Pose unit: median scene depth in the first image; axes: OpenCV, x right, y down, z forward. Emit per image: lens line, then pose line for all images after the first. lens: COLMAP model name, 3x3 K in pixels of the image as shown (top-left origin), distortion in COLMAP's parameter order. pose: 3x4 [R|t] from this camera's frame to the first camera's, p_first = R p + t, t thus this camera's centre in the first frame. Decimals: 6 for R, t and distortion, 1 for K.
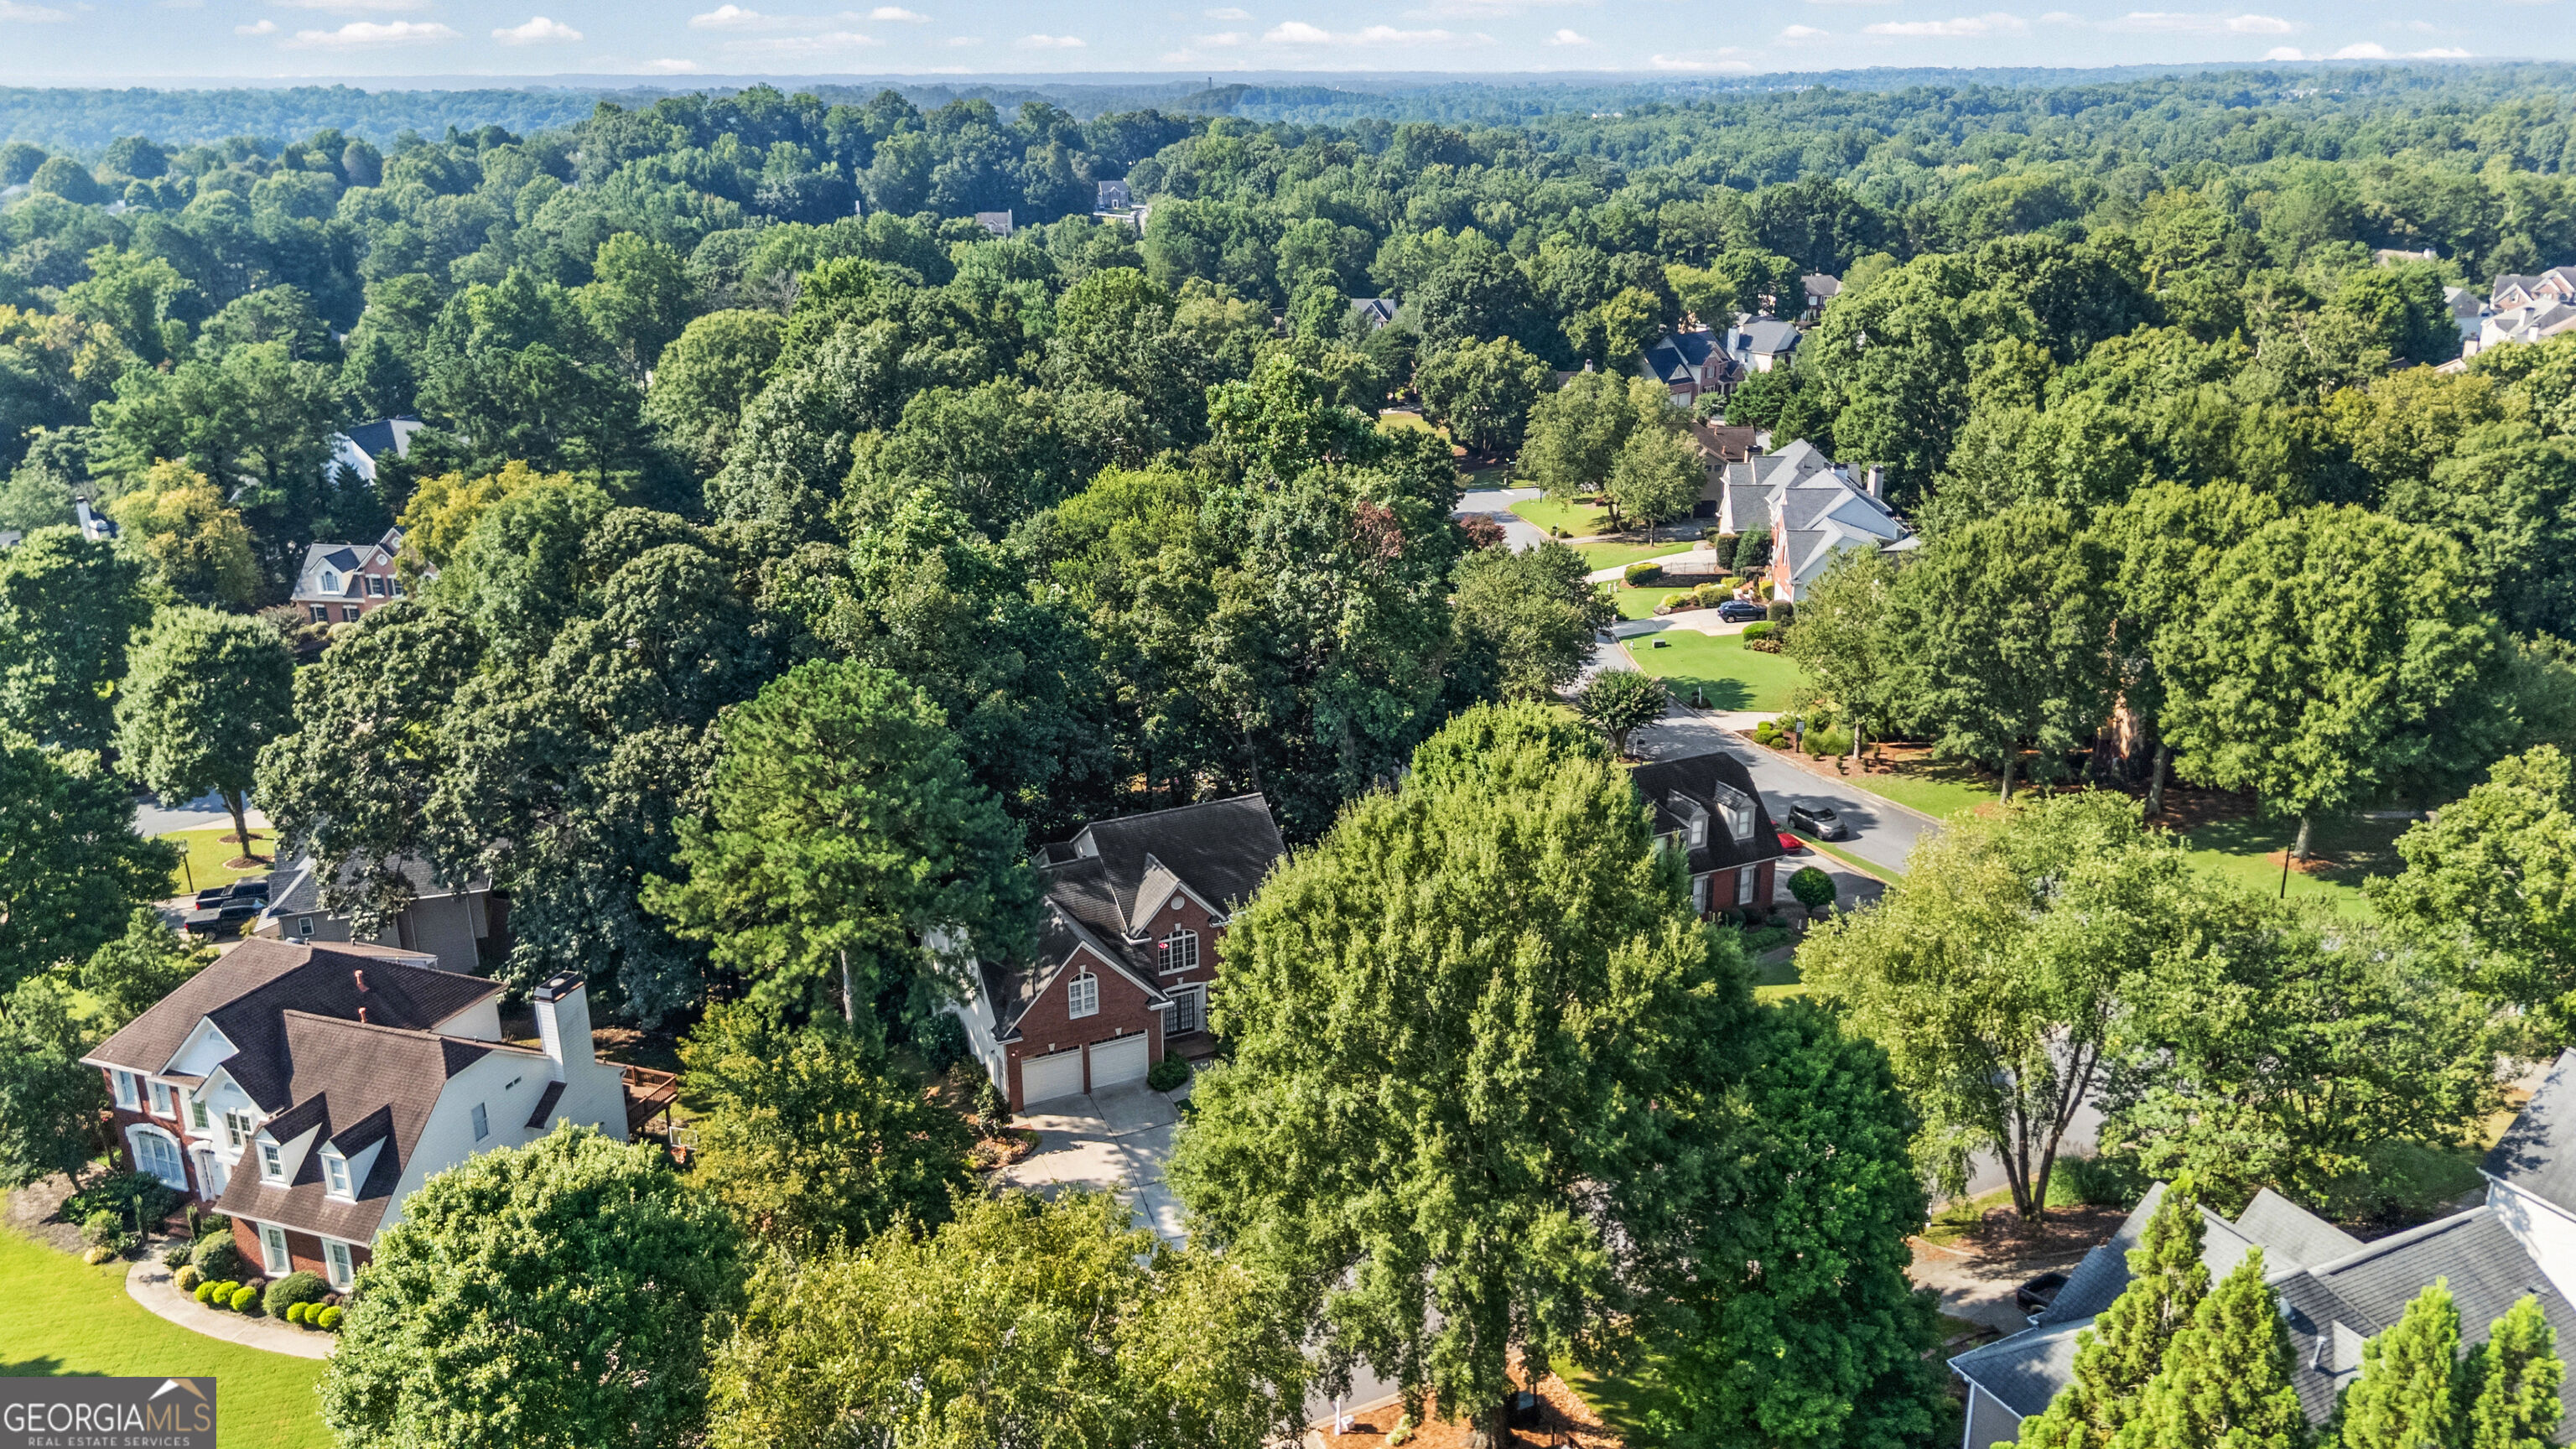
lens RADIAL K [[1768.3, 0, 1288.0], [0, 1768.3, 724.5], [0, 0, 1]] dist [0.083267, -0.000783]
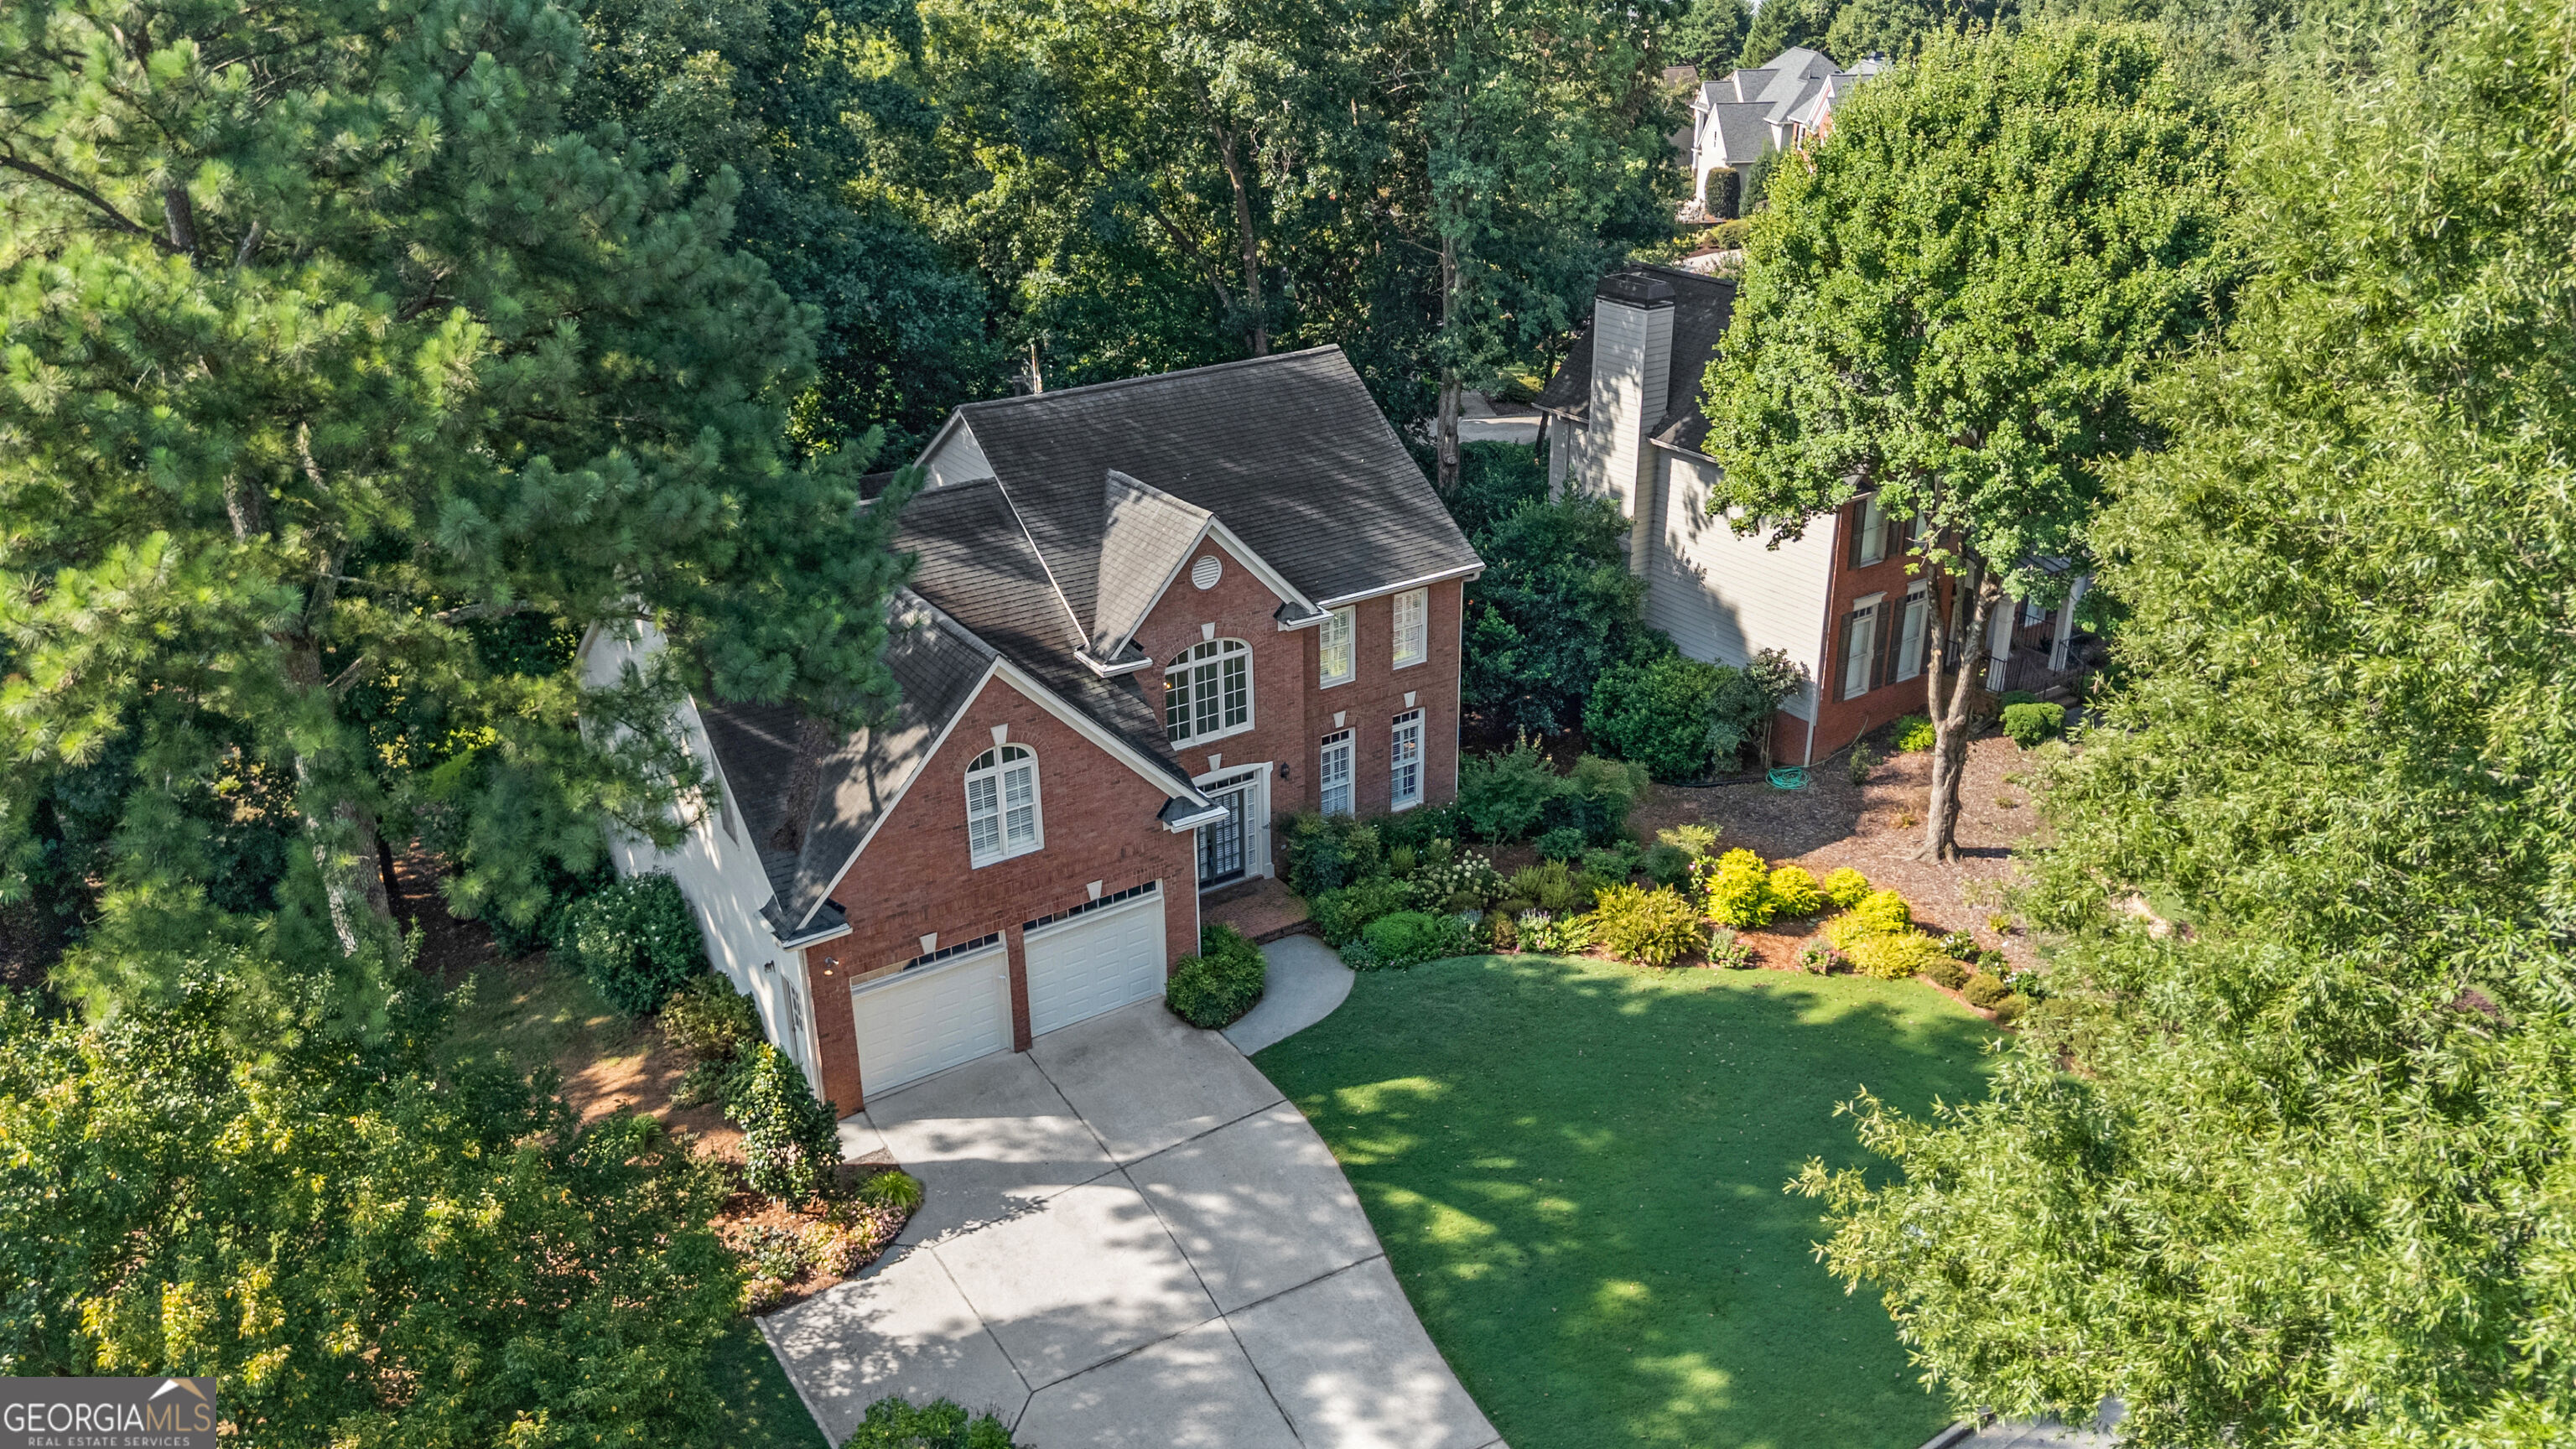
lens RADIAL K [[1826.6, 0, 1300.9], [0, 1826.6, 718.2], [0, 0, 1]] dist [0.044460, -0.002158]
pose [[0.988995, -0.064569, 0.133114, -0.103494], [0.052914, 0.994597, 0.089310, 0.102785], [-0.138162, -0.081284, 0.987069, 0.605799]]
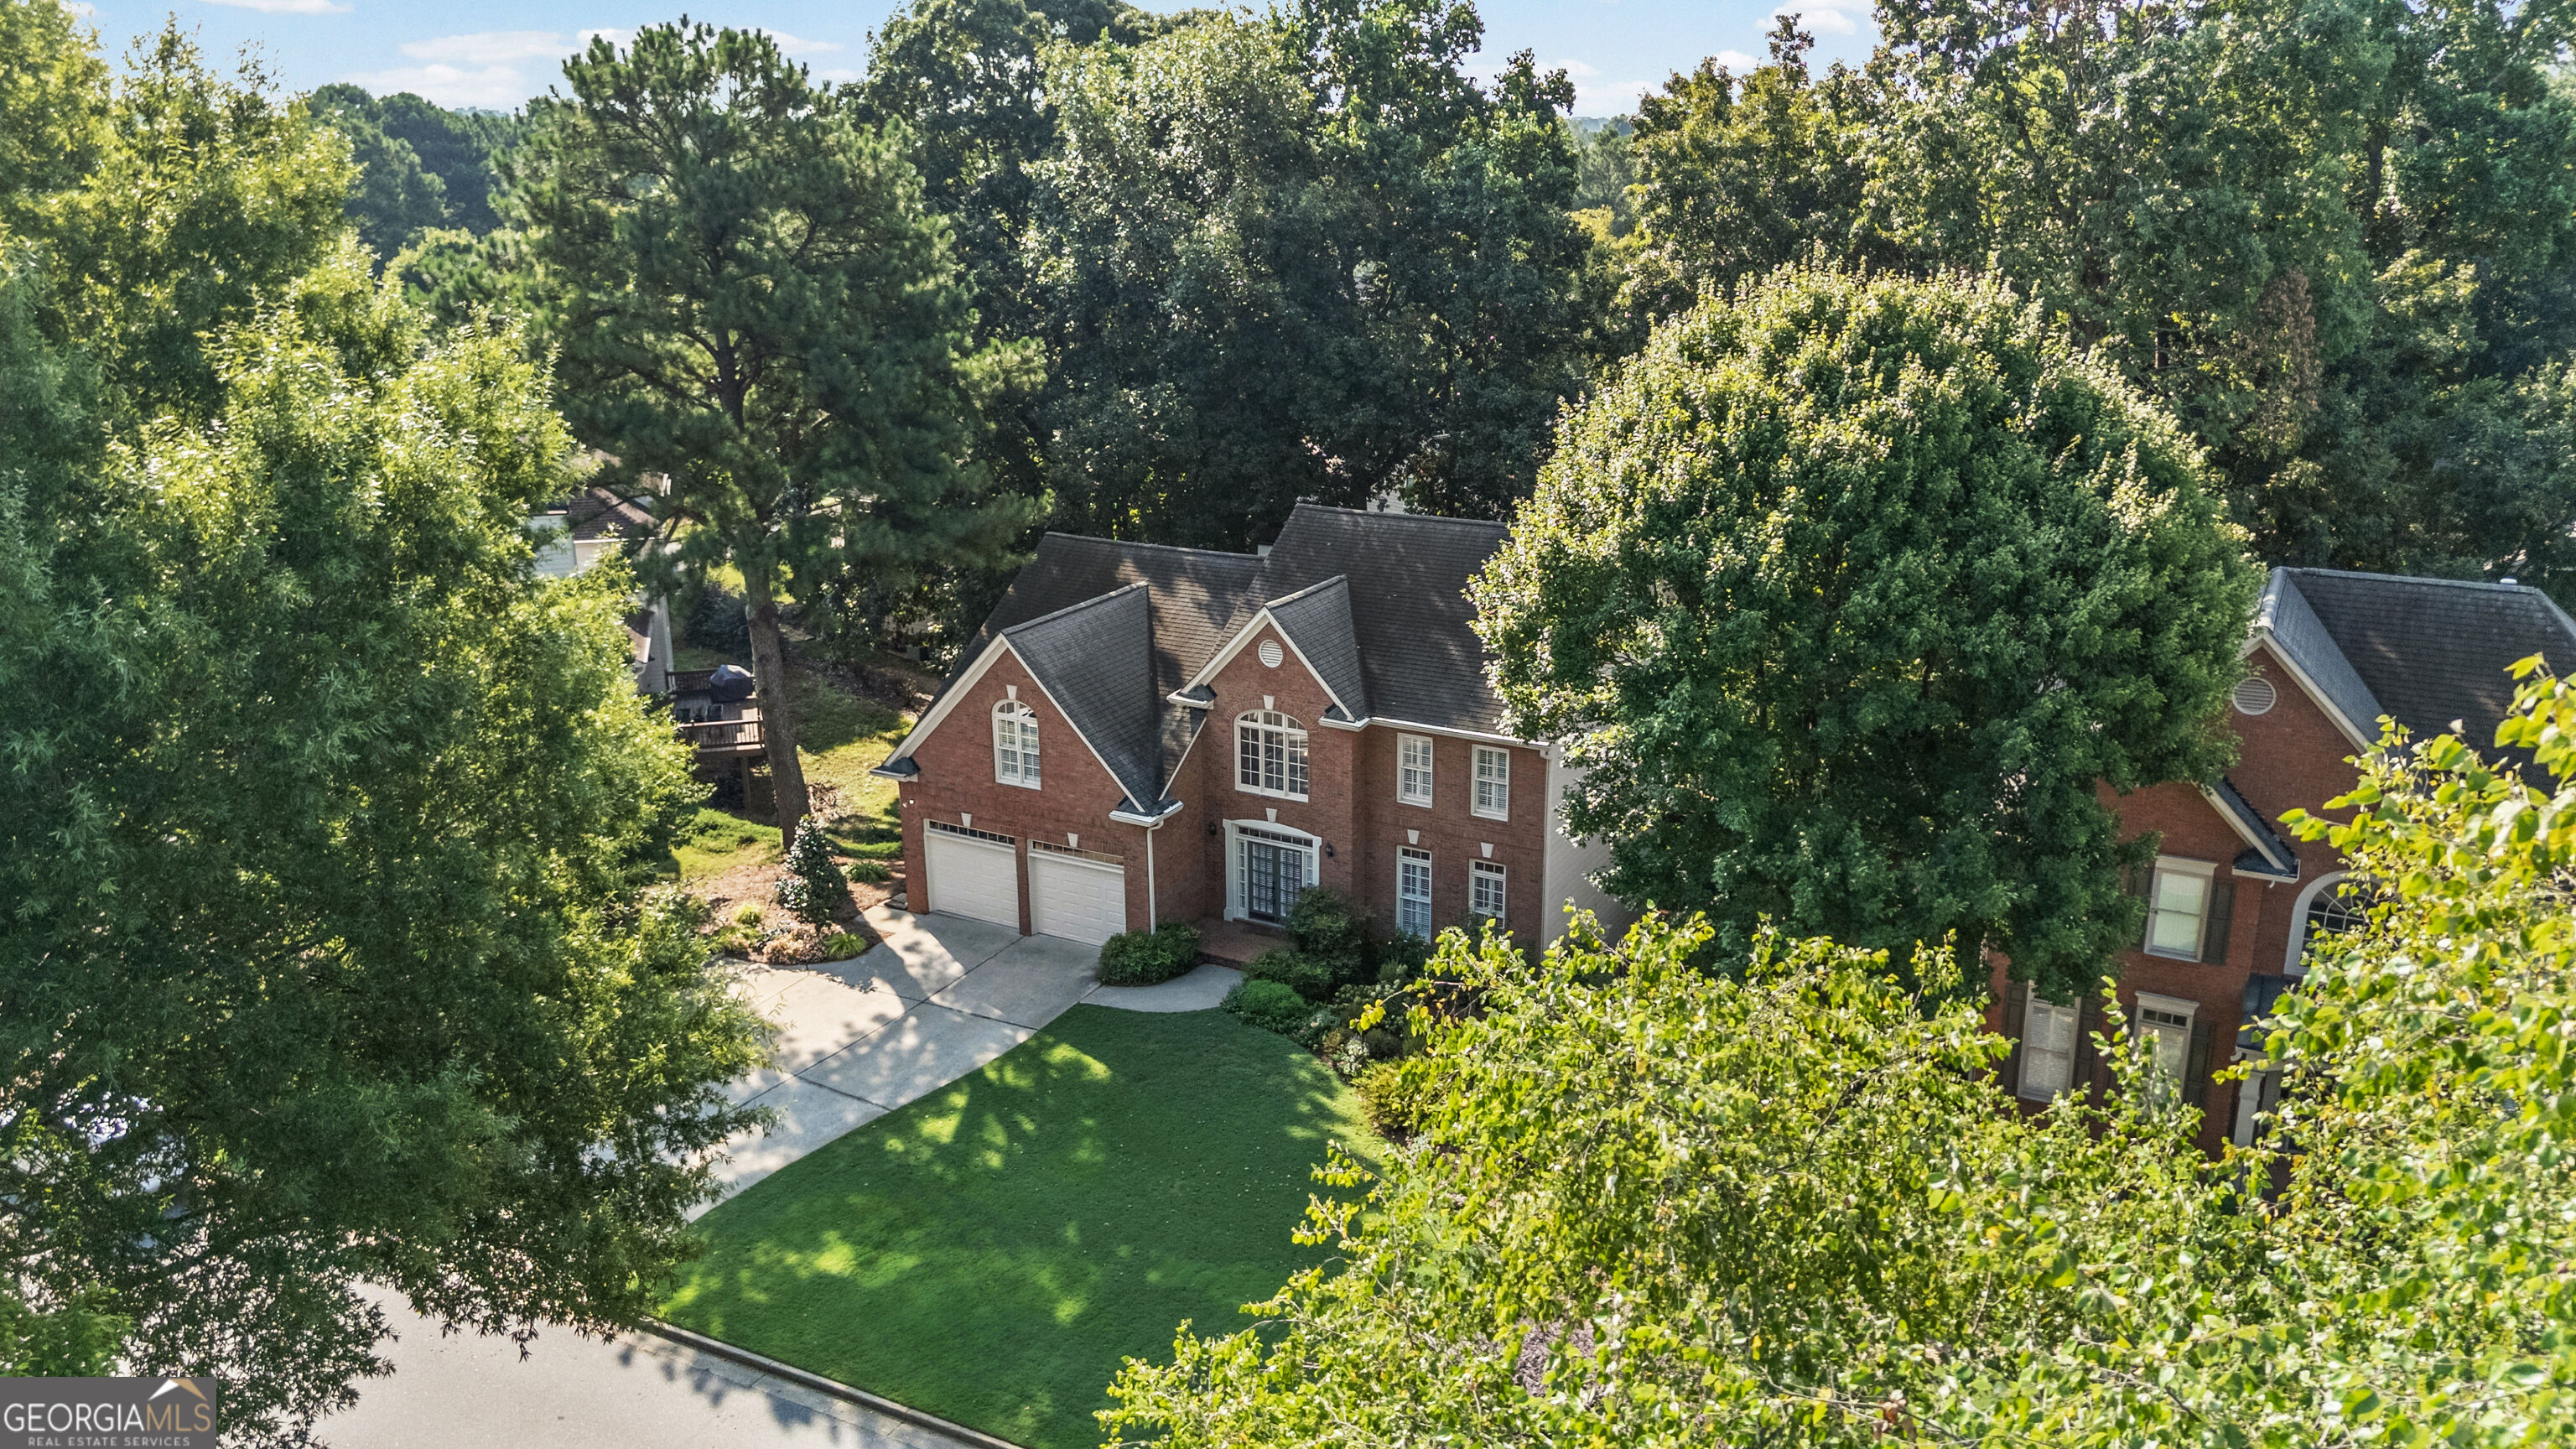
lens RADIAL K [[1768.3, 0, 1288.0], [0, 1768.3, 724.5], [0, 0, 1]] dist [0.083267, -0.000783]
pose [[0.588875, 0.225724, -0.776064, 0.345557], [-0.253097, 0.963415, 0.088167, 0.079213], [0.767573, 0.144501, 0.624461, 0.728823]]
